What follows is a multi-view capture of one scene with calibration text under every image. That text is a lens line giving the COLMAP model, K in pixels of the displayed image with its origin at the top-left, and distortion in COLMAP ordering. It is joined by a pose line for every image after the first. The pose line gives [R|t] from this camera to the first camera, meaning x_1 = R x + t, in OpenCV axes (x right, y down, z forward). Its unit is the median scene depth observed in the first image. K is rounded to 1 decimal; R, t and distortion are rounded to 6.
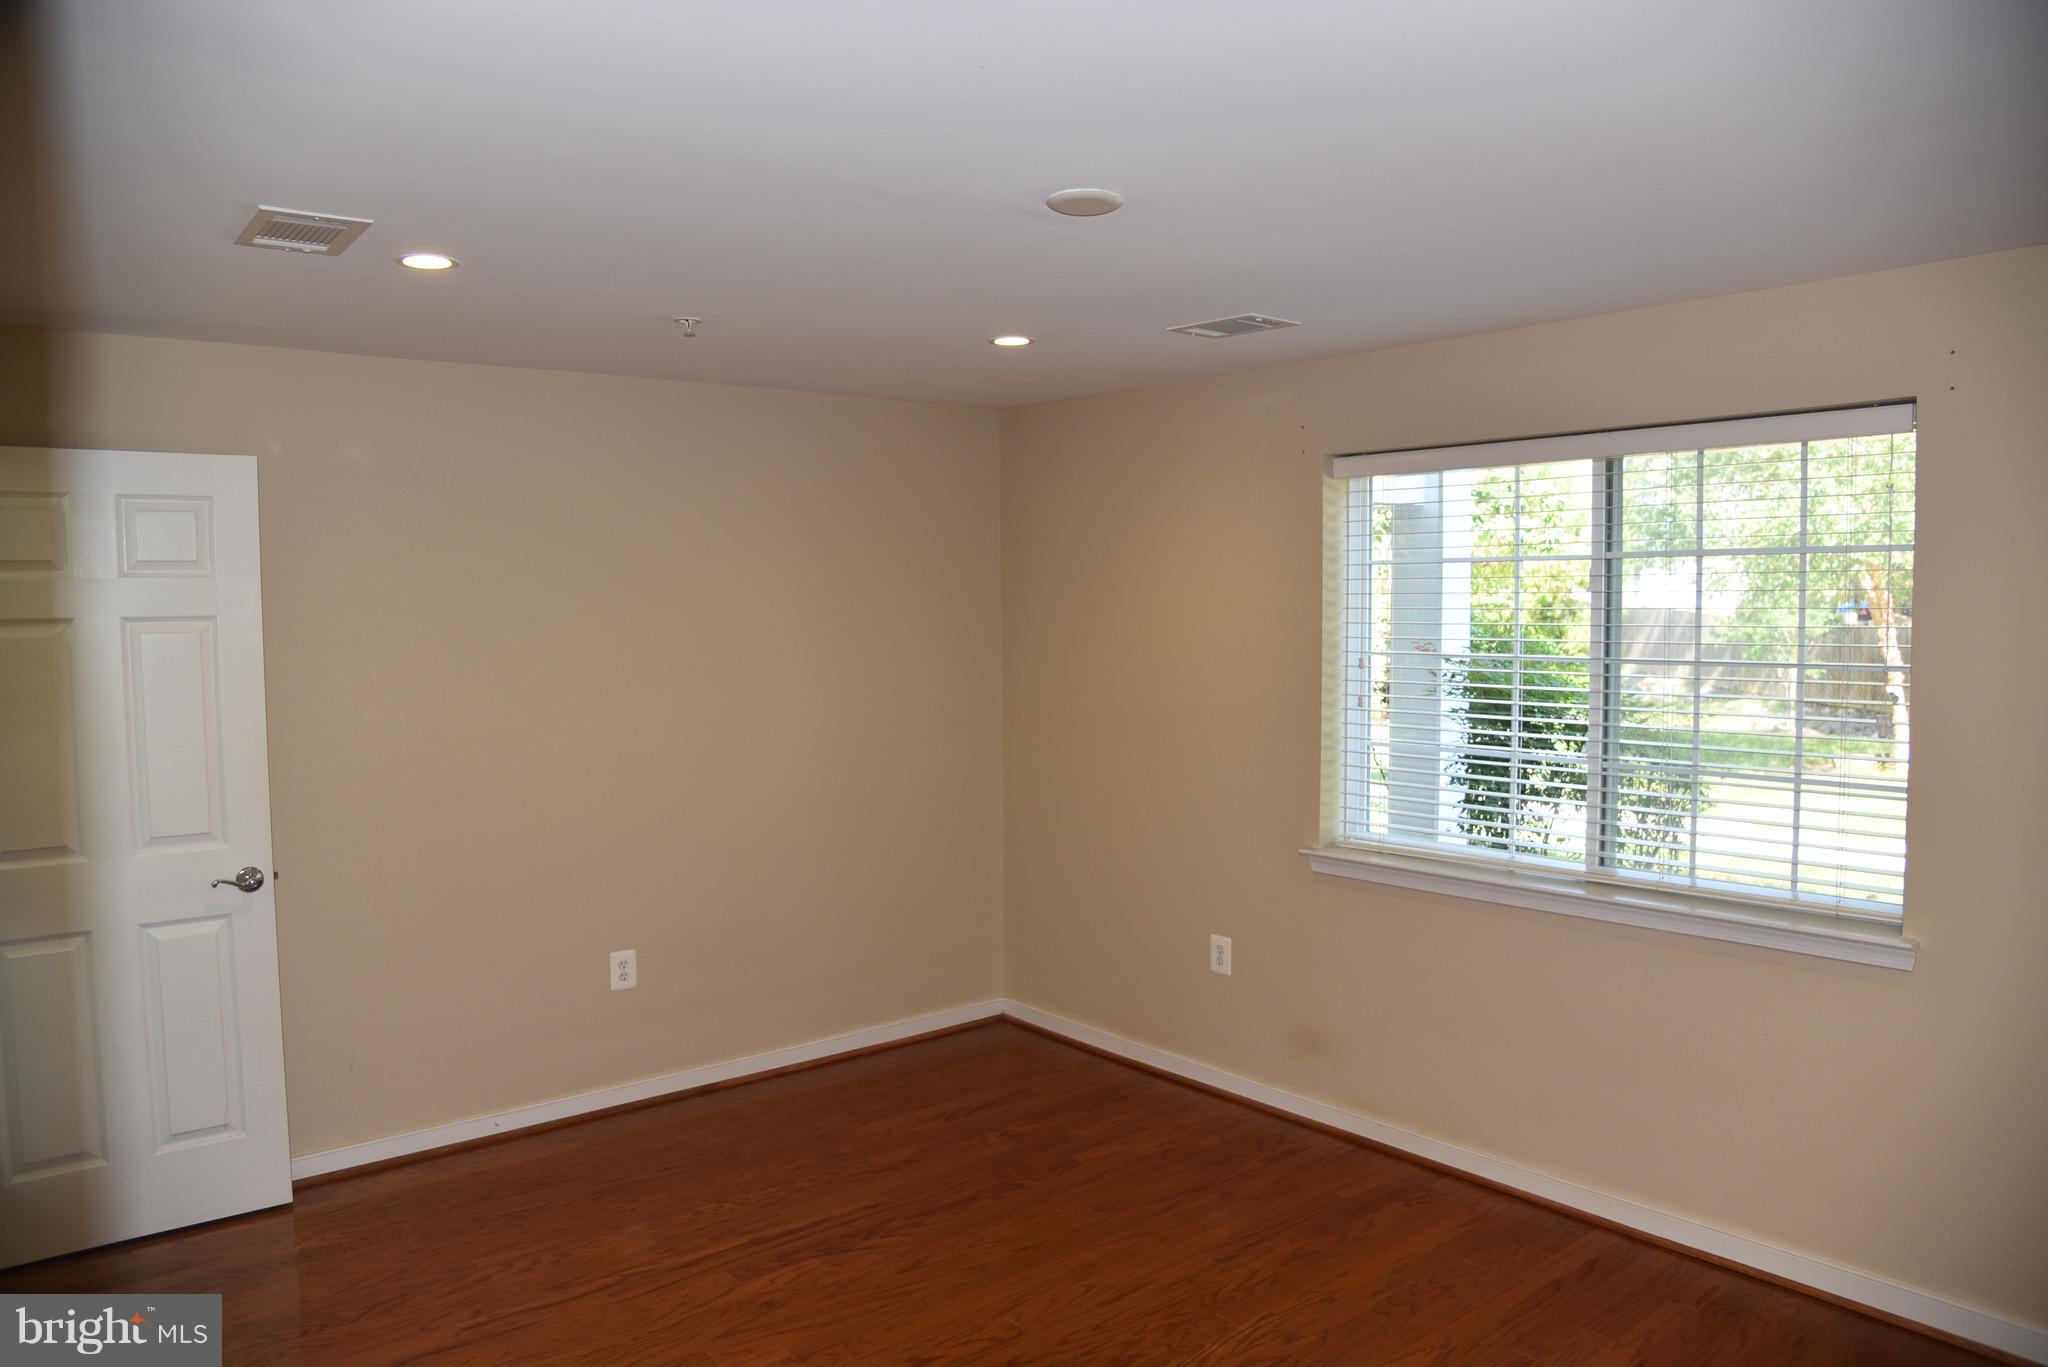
lens RADIAL K [[1400.4, 0, 1027.1], [0, 1400.4, 689.0], [0, 0, 1]] dist [-0.125273, 0.076879]
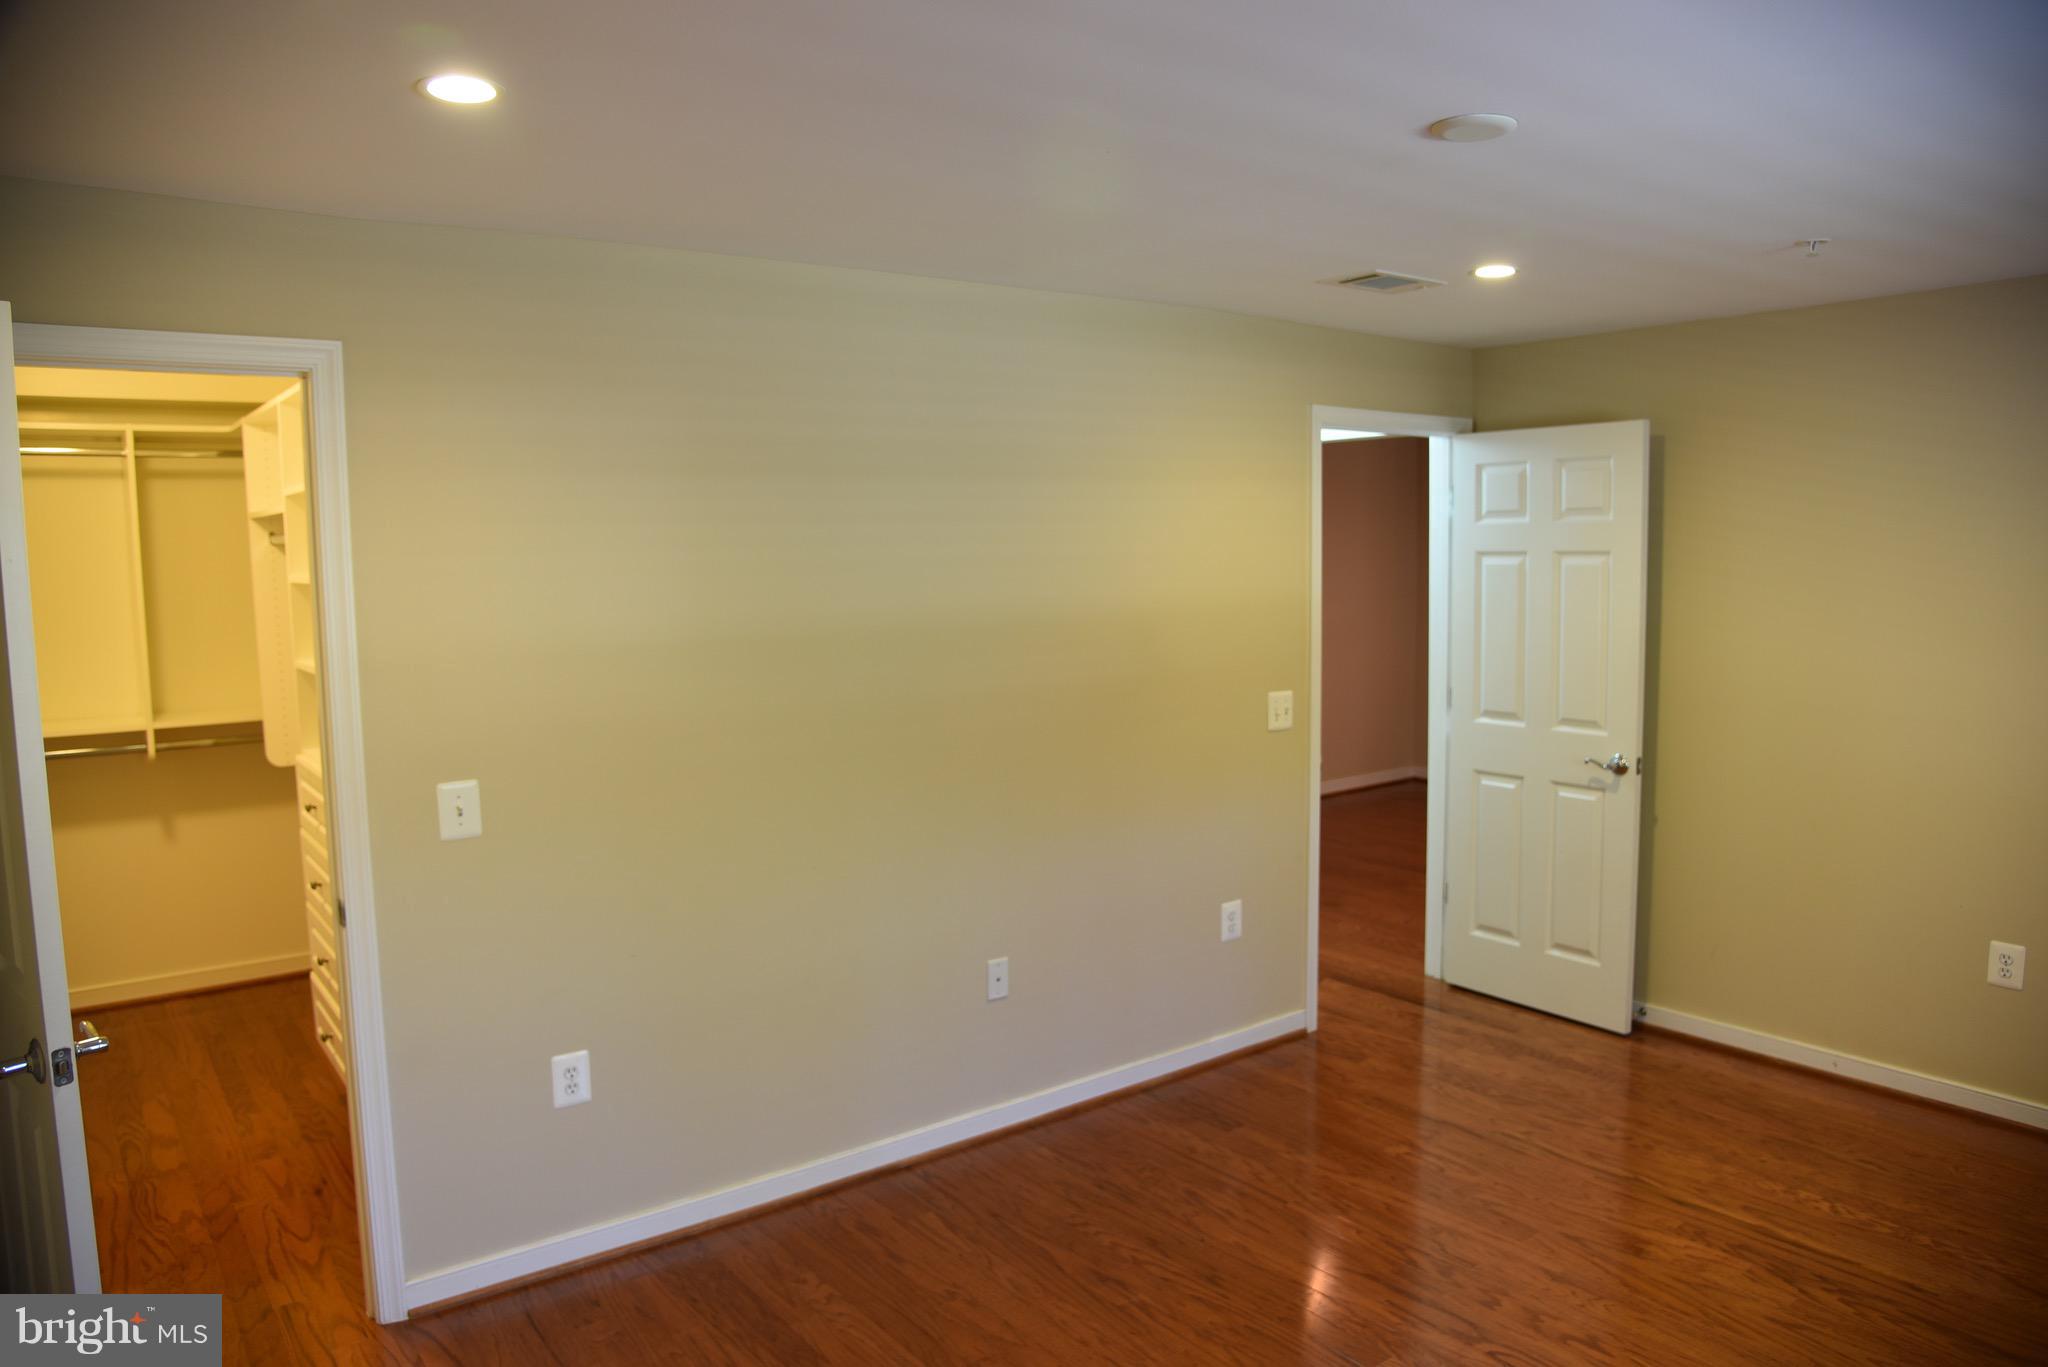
lens RADIAL K [[1400.4, 0, 1027.1], [0, 1400.4, 689.0], [0, 0, 1]] dist [-0.125273, 0.076879]
pose [[-0.045955, 0.113991, -0.992418, 0.705005], [-0.043324, 0.992306, 0.115985, -0.052721], [0.998004, 0.048326, -0.040663, 0.515688]]
